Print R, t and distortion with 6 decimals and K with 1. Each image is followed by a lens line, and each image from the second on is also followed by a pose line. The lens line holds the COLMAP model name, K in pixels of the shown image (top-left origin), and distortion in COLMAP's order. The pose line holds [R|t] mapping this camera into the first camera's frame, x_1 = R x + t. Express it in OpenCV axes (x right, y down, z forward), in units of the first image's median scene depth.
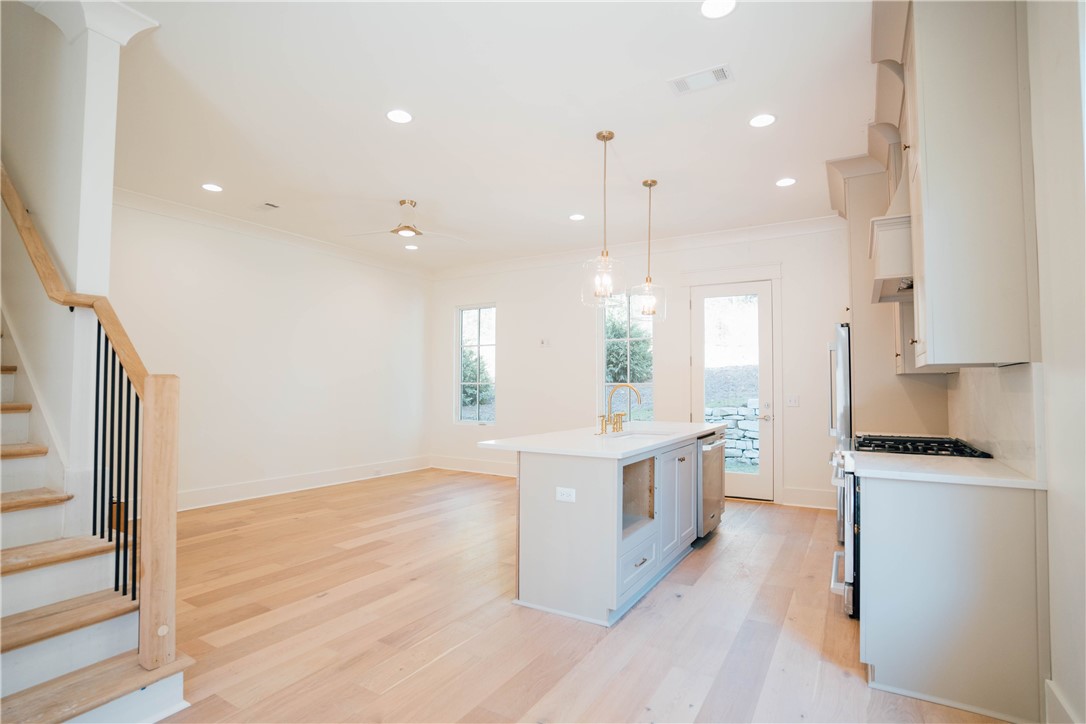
lens RADIAL K [[529.7, 0, 543.0], [0, 529.7, 362.0], [0, 0, 1]] dist [-0.070989, 0.032037]
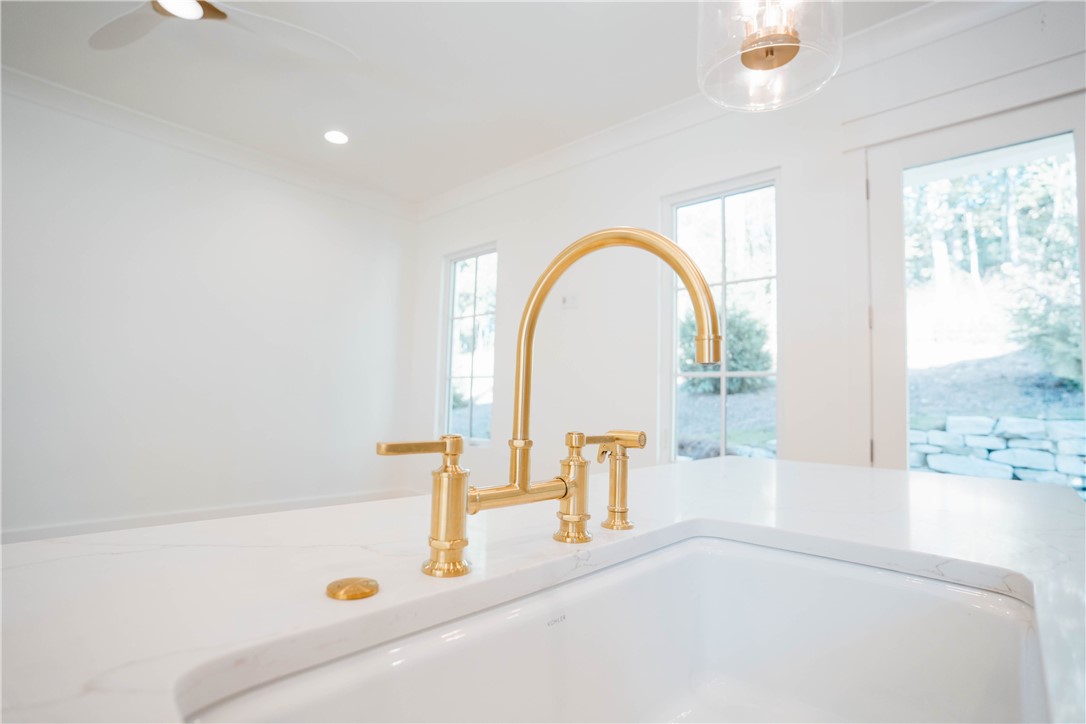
lens RADIAL K [[529.7, 0, 543.0], [0, 529.7, 362.0], [0, 0, 1]] dist [-0.070989, 0.032037]
pose [[0.979505, 0.013044, -0.200997, 0.073135], [-0.018553, 0.999501, -0.025549, 0.033608], [0.200563, 0.028754, 0.979259, 0.369727]]
